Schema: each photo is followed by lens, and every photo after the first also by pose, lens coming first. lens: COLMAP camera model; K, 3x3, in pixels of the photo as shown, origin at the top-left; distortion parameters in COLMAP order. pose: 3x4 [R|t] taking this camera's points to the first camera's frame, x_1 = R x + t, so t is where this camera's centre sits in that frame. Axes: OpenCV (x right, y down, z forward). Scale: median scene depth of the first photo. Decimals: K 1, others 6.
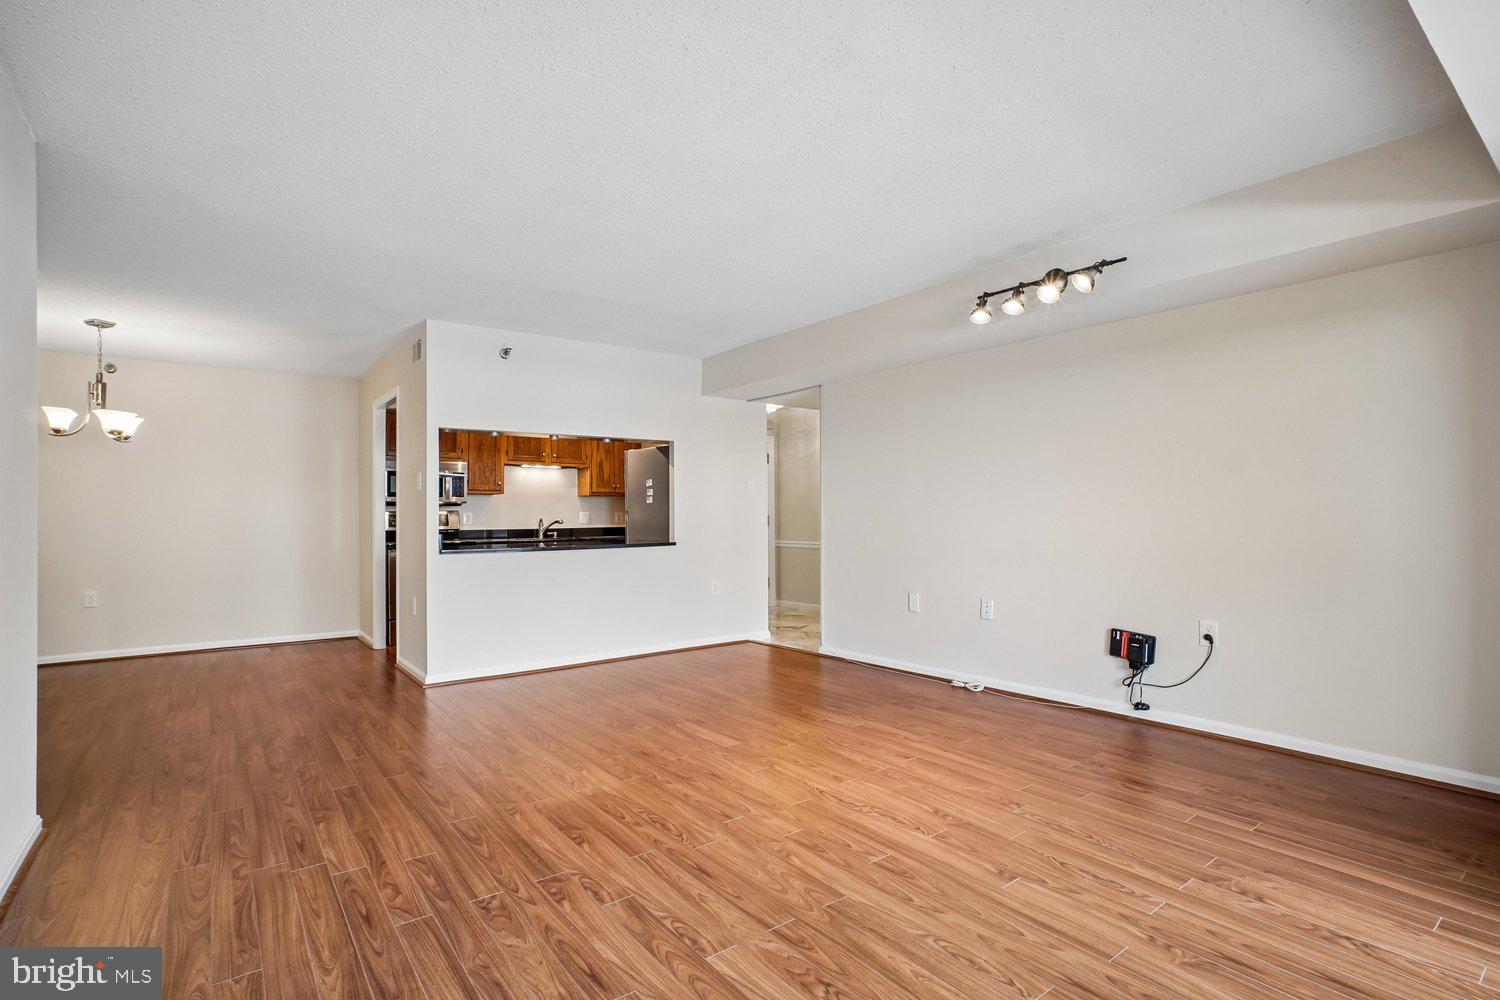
lens RADIAL K [[728.9, 0, 754.7], [0, 728.9, 513.8], [0, 0, 1]] dist [-0.010519, 0.001213]
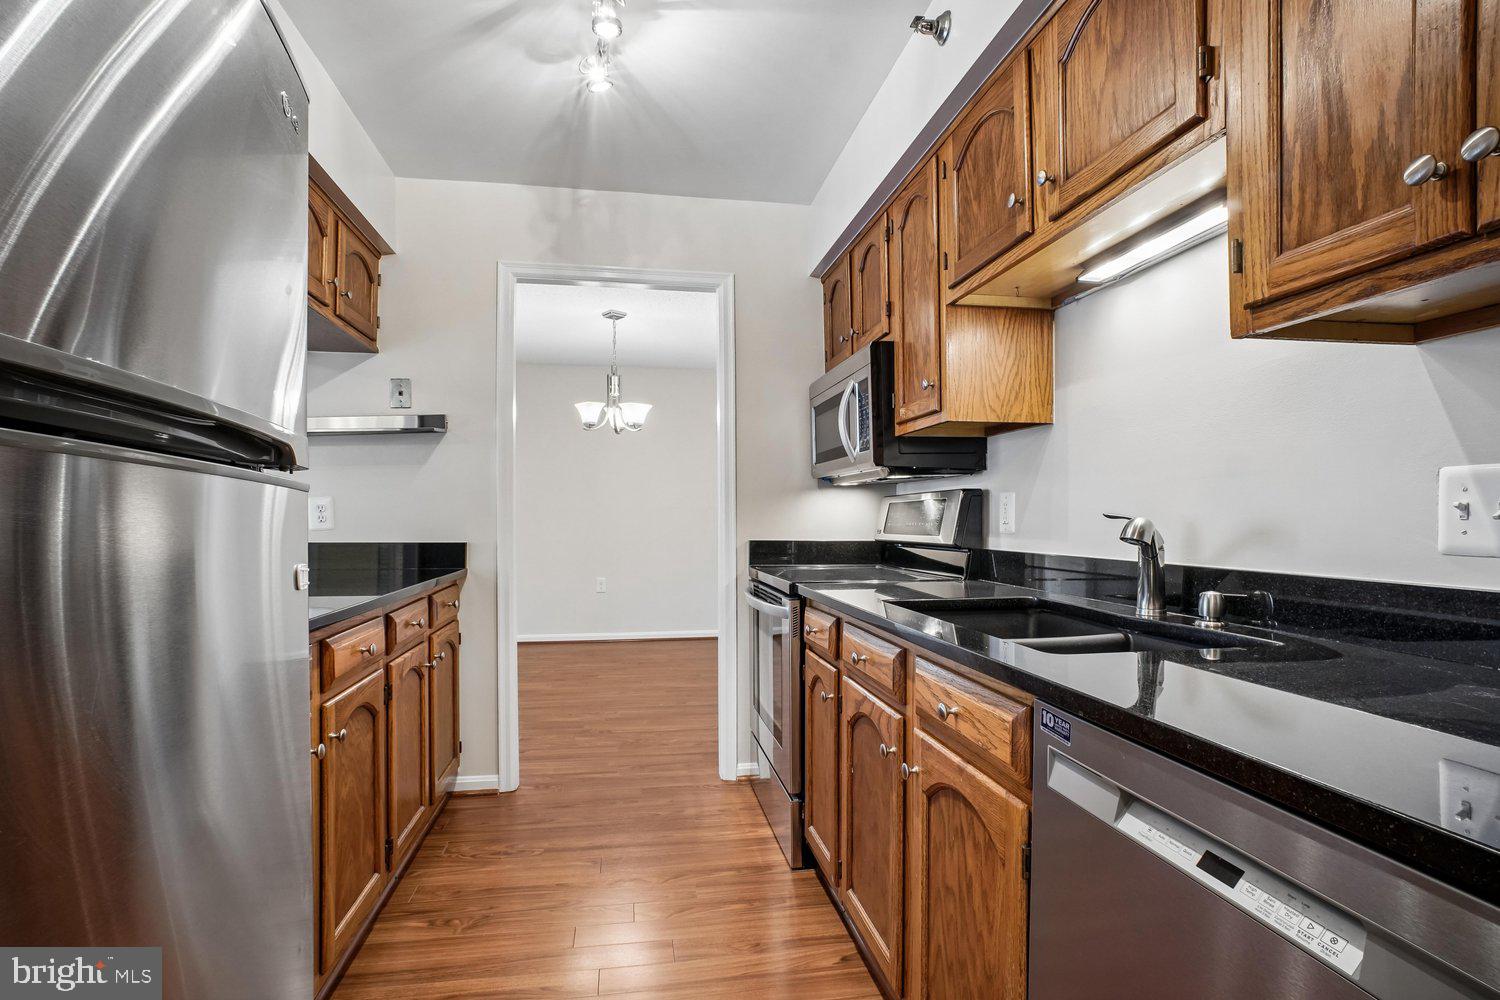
lens RADIAL K [[728.9, 0, 754.7], [0, 728.9, 513.8], [0, 0, 1]] dist [-0.010519, 0.001213]
pose [[-0.464441, 0.007242, -0.885574, -0.092647], [0.009935, 0.999946, 0.002967, 0.007164], [0.885548, -0.007420, -0.464488, 1.261333]]
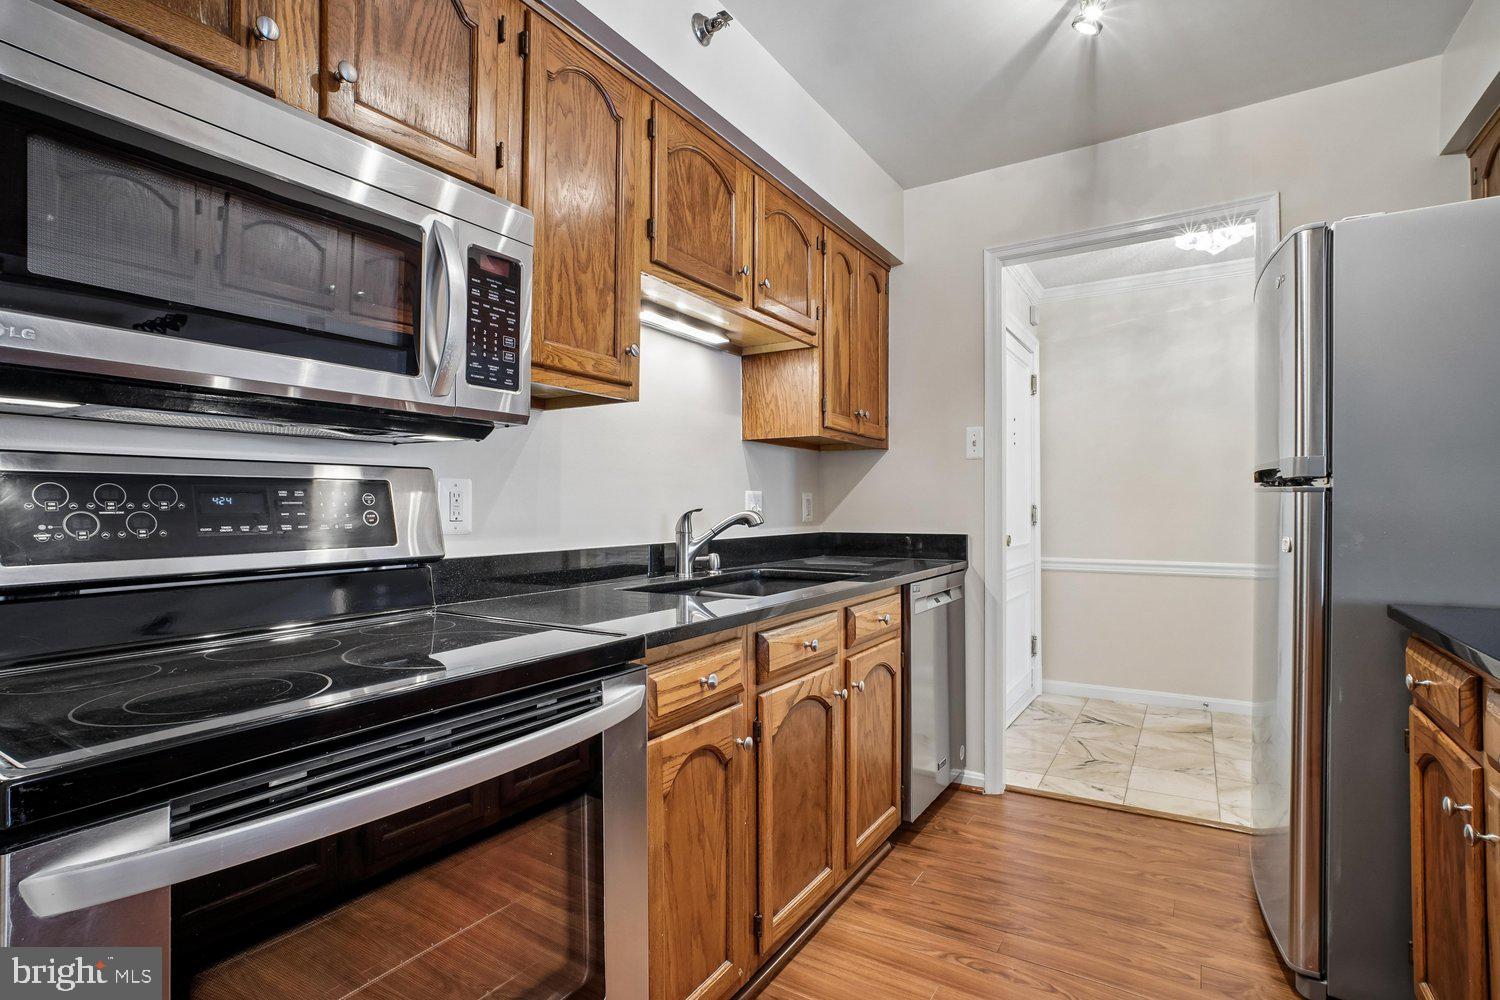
lens RADIAL K [[712.6, 0, 745.6], [0, 712.6, 505.1], [0, 0, 1]] dist [-0.037167, 0.000461]
pose [[0.943824, 0.007559, 0.330363, -0.459695], [-0.006025, 0.999966, -0.005665, 0.008765], [-0.330394, 0.003356, 0.943837, 0.918875]]
